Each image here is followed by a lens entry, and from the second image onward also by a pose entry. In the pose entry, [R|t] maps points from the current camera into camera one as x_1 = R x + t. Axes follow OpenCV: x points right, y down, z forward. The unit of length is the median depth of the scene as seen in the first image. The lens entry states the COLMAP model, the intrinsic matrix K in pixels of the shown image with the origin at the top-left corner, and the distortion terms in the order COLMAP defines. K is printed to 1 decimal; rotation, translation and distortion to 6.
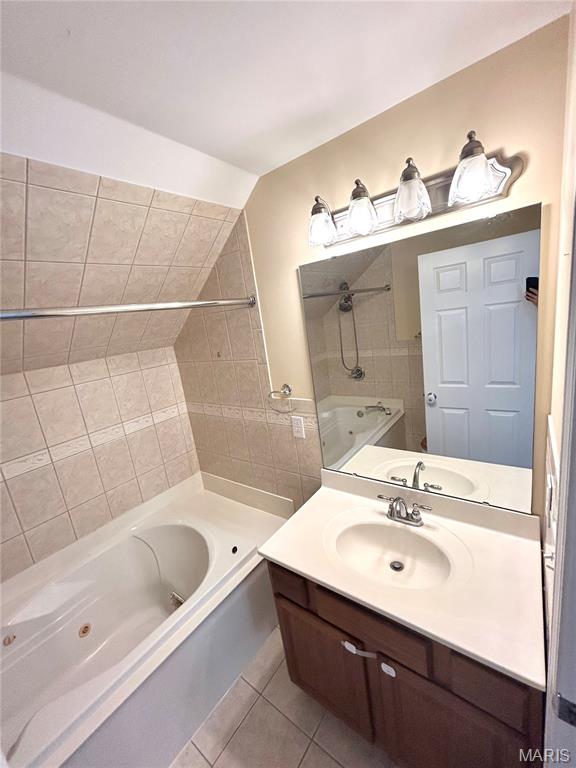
lens RADIAL K [[309.0, 0, 286.9], [0, 309.0, 384.1], [0, 0, 1]] dist [-0.000584, 0.000113]
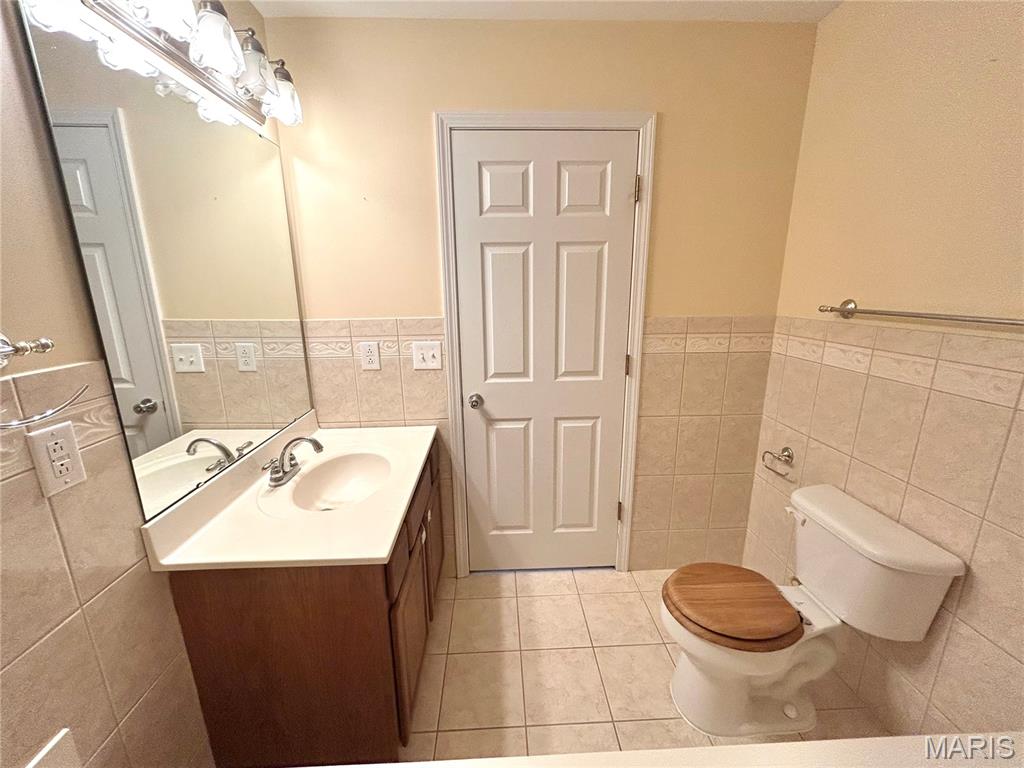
lens RADIAL K [[412.1, 0, 511.3], [0, 412.1, 385.8], [0, 0, 1]] dist [-0.000584, 0.000113]
pose [[-0.635247, -0.041798, 0.771177, -0.573565], [0.256347, 0.930513, 0.261596, 0.068974], [-0.728524, 0.363867, -0.580391, 0.807697]]
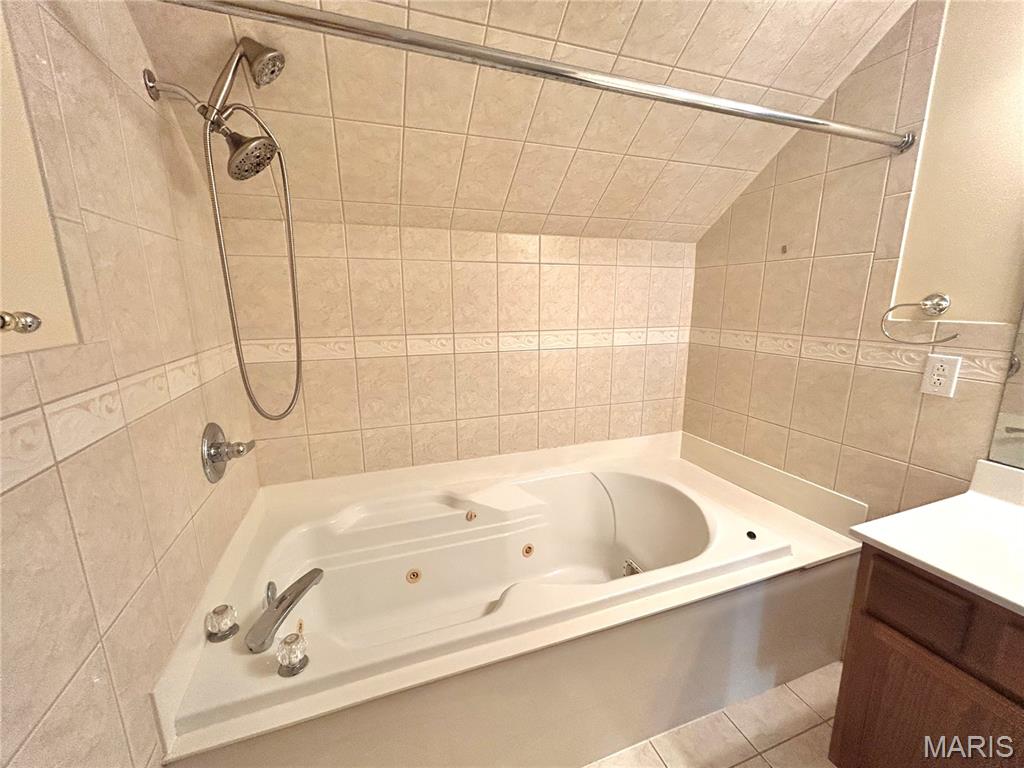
lens RADIAL K [[412.1, 0, 510.9], [0, 412.1, 384.7], [0, 0, 1]] dist [-0.000584, 0.000113]
pose [[0.836834, 0.236287, -0.493839, -0.222931], [-0.220831, 0.971110, 0.090438, 0.242395], [0.500941, 0.033373, 0.864838, -0.015577]]
